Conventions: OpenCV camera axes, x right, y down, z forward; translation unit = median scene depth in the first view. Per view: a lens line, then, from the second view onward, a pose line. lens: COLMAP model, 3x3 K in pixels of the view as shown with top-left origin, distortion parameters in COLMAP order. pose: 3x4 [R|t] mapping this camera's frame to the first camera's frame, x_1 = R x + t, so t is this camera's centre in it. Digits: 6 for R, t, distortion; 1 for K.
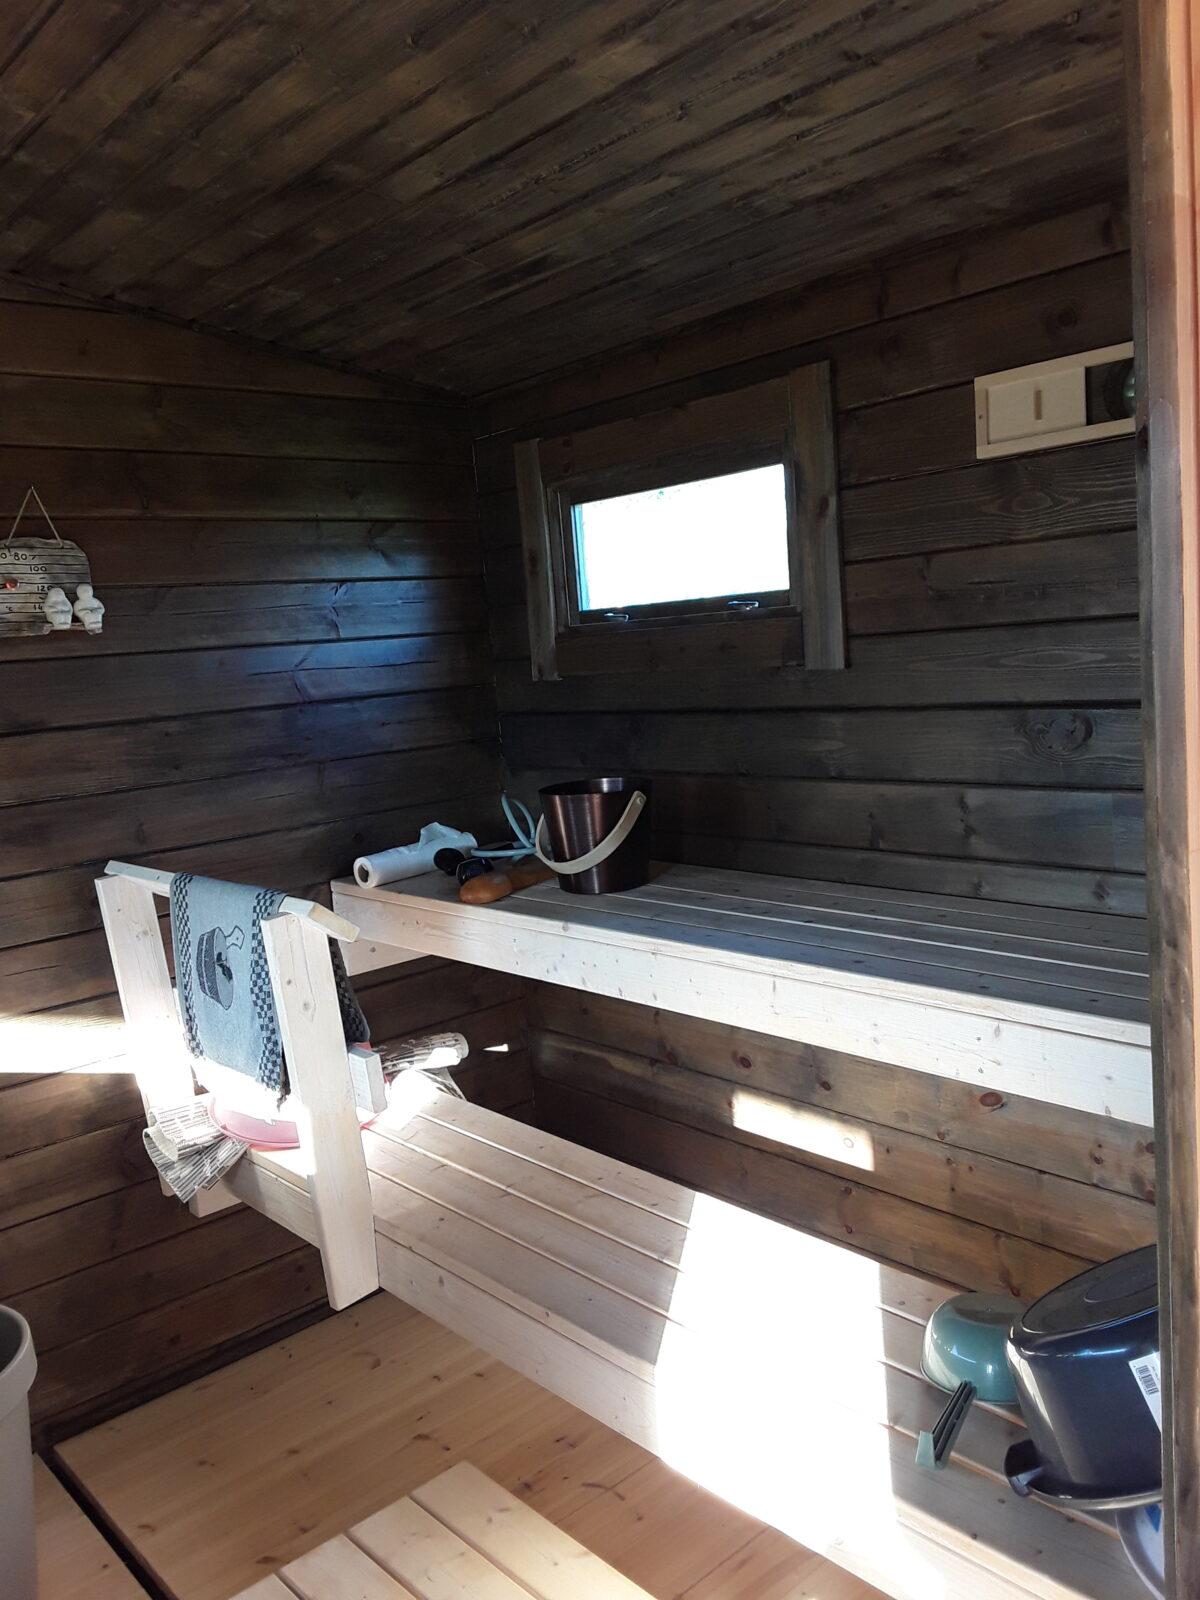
lens RADIAL K [[1289.2, 0, 629.7], [0, 1289.2, 802.5], [0, 0, 1]] dist [0.125731, -0.207558]
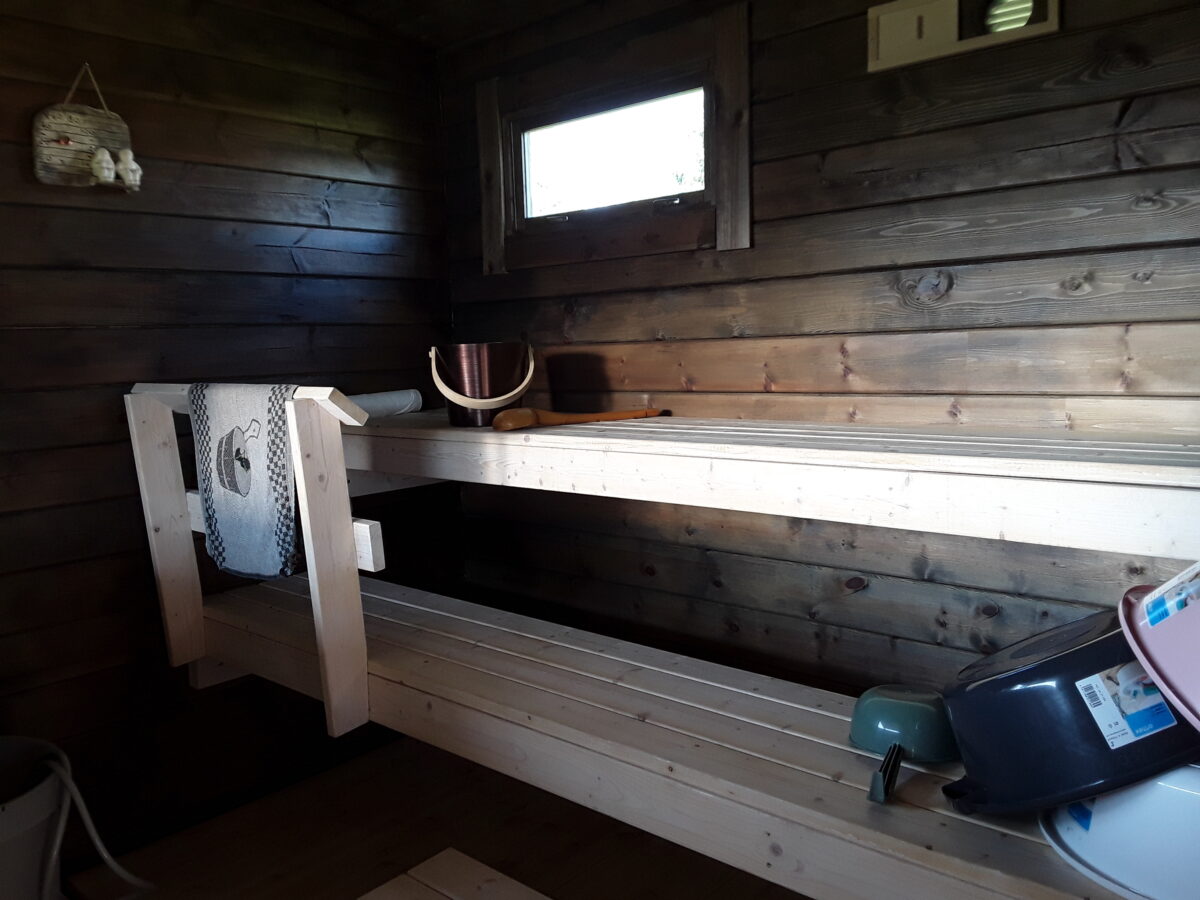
lens RADIAL K [[966.9, 0, 596.5], [0, 966.9, 443.6], [0, 0, 1]] dist [0.125731, -0.207558]
pose [[0.993947, 0.033713, 0.104564, -0.076926], [-0.031092, 0.999163, -0.026590, 0.118363], [-0.105373, 0.023178, 0.994163, 0.068705]]
